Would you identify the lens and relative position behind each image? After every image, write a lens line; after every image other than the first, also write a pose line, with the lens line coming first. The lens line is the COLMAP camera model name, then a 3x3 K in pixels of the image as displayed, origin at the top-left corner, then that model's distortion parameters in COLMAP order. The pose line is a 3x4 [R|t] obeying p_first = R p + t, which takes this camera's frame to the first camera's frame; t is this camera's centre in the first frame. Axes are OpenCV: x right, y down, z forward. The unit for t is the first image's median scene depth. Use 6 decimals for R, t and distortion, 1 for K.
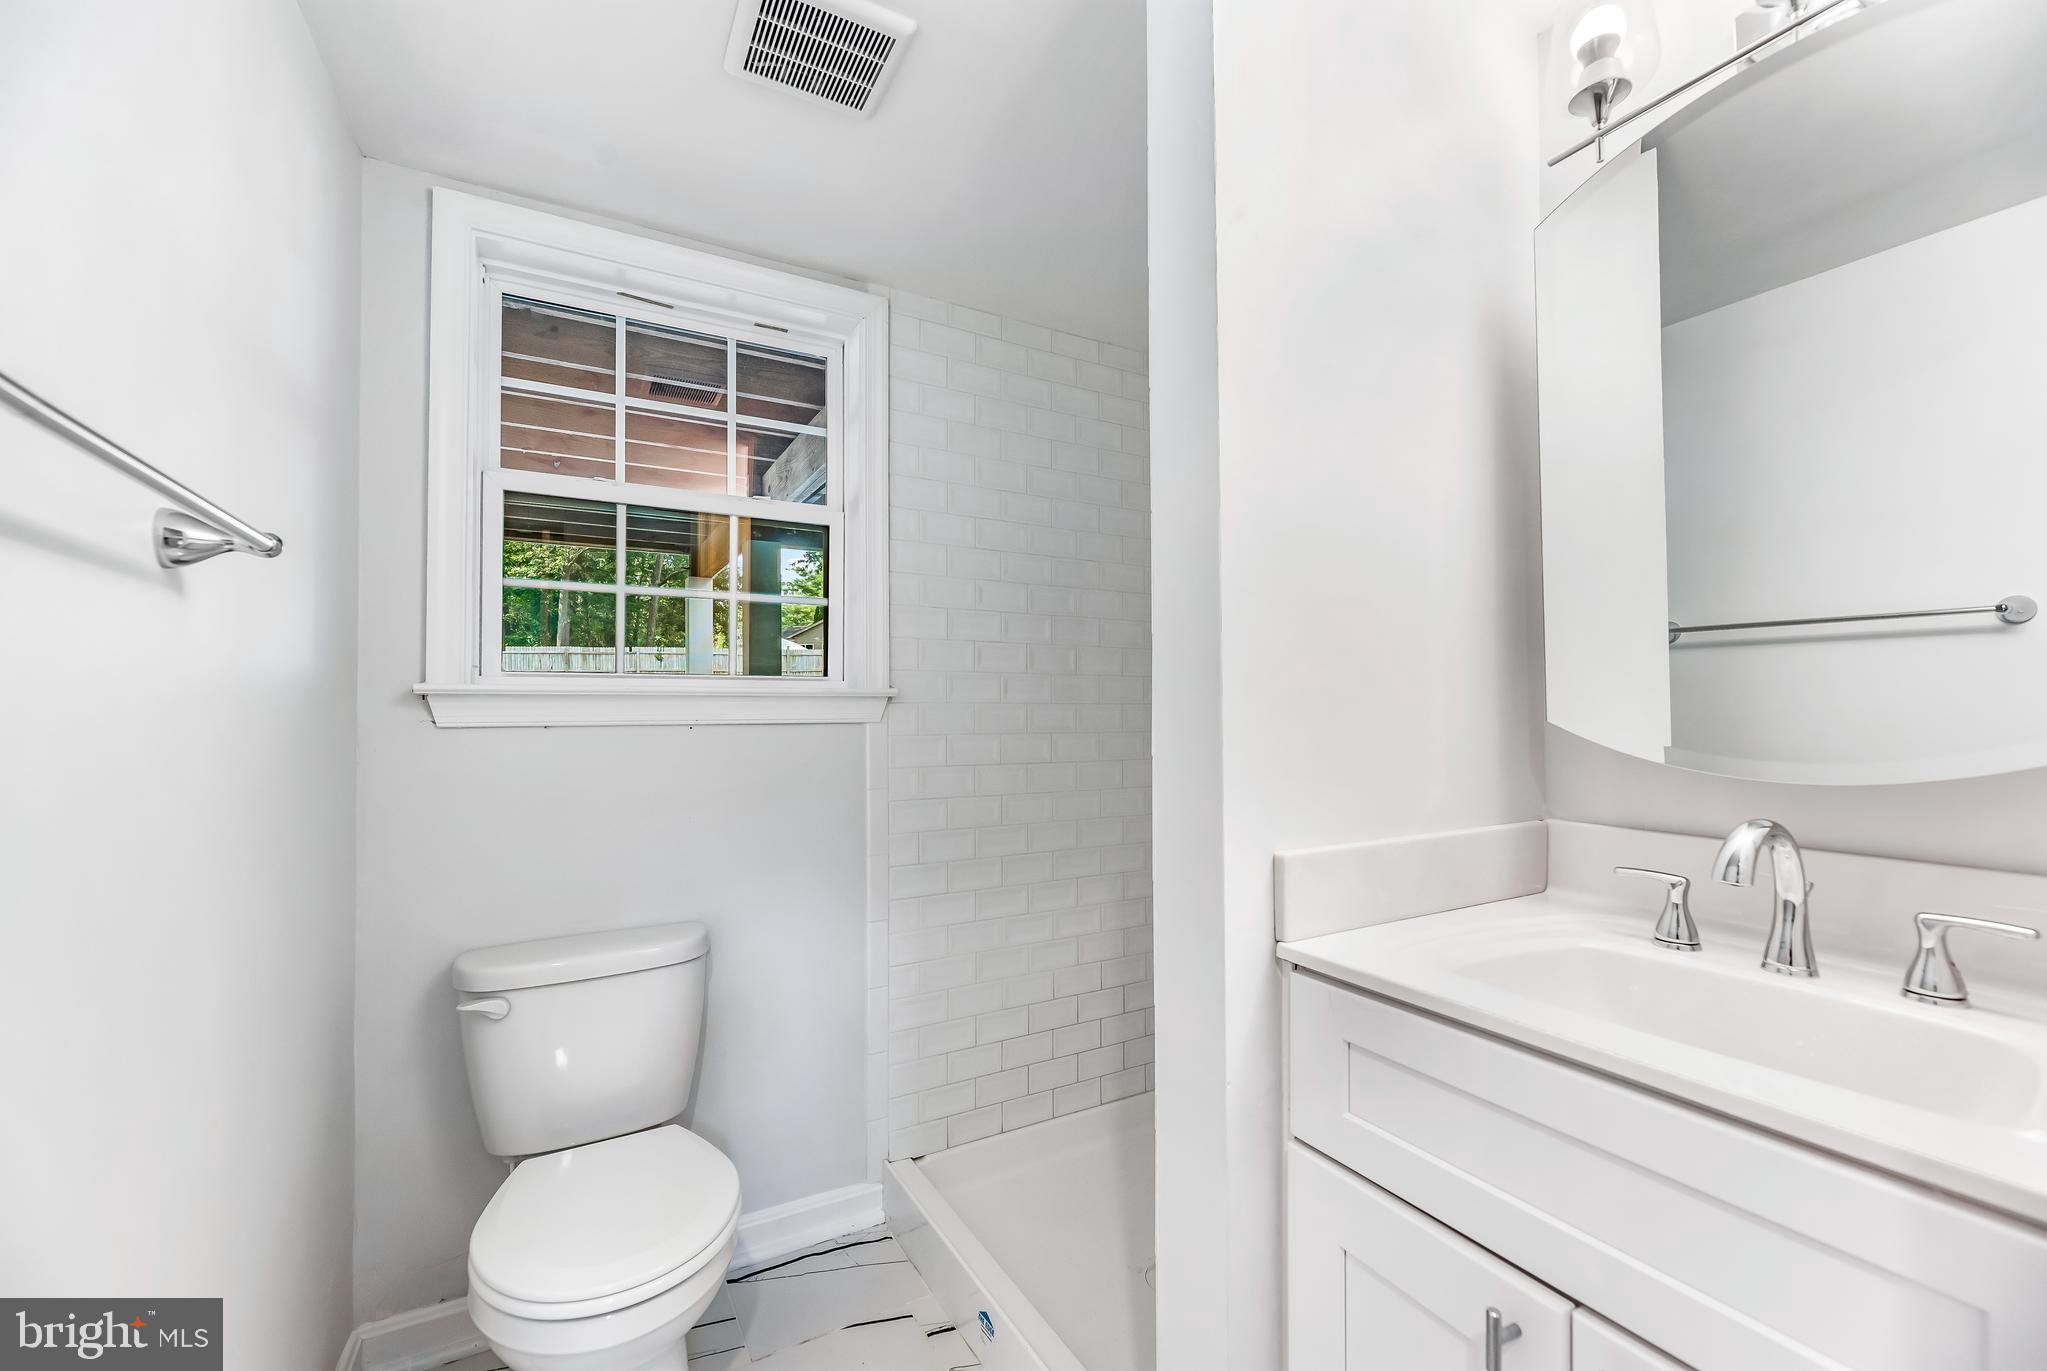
lens RADIAL K [[840.2, 0, 1025.5], [0, 840.2, 690.5], [0, 0, 1]] dist [-0.002660, 0.000209]
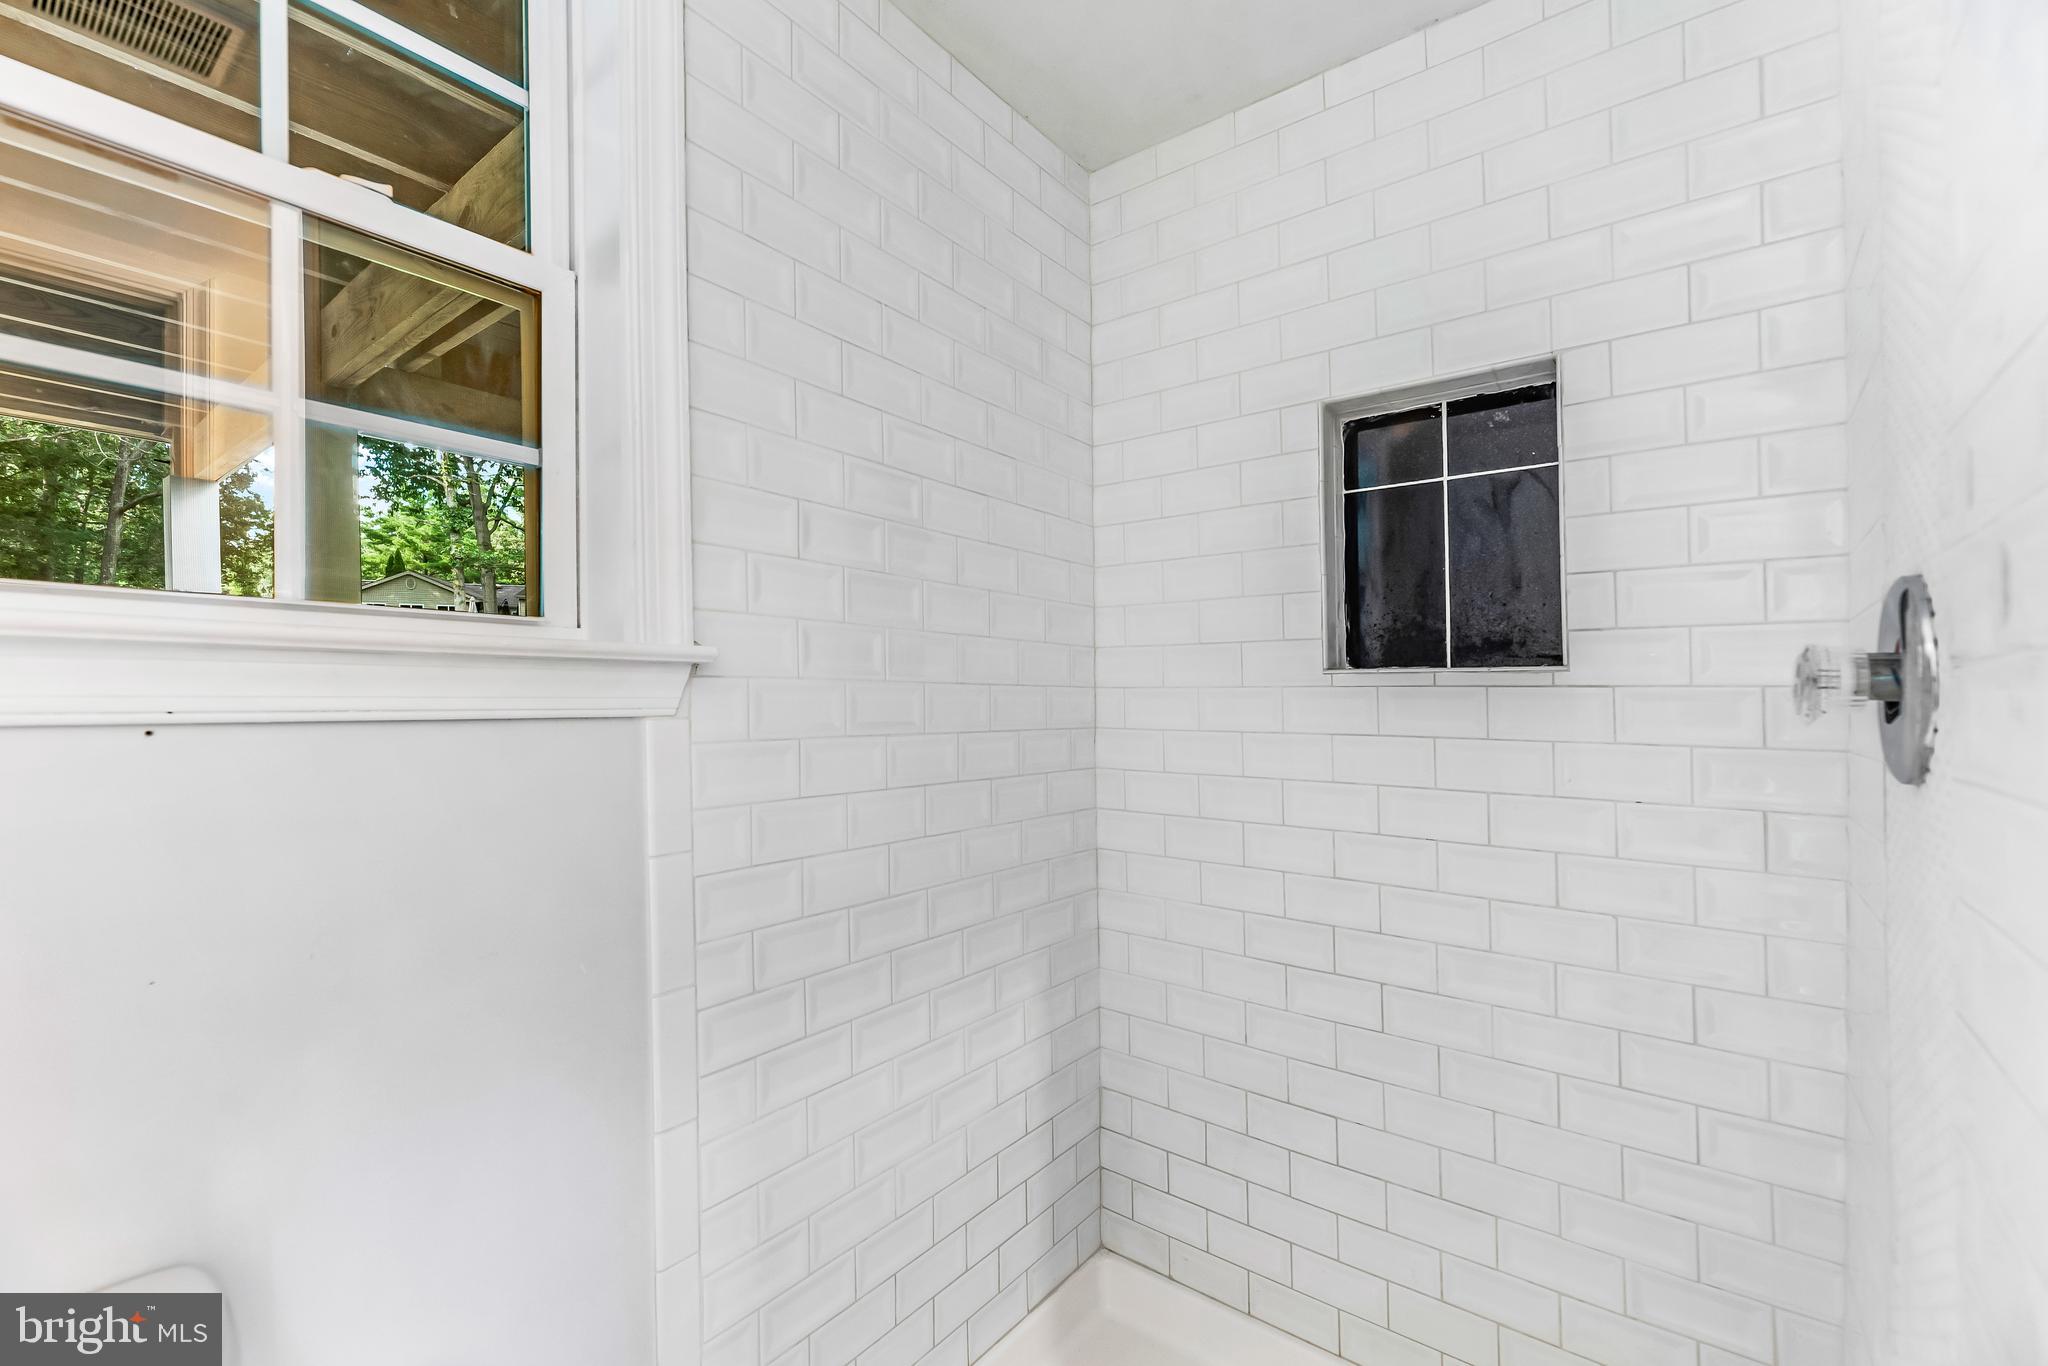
lens RADIAL K [[840.6, 0, 1034.6], [0, 840.6, 715.2], [0, 0, 1]] dist [-0.002660, 0.000209]
pose [[0.915857, 0.003682, 0.401488, -0.163806], [-0.023165, 0.998777, 0.043683, 0.010604], [-0.400836, -0.049307, 0.914822, 0.438142]]
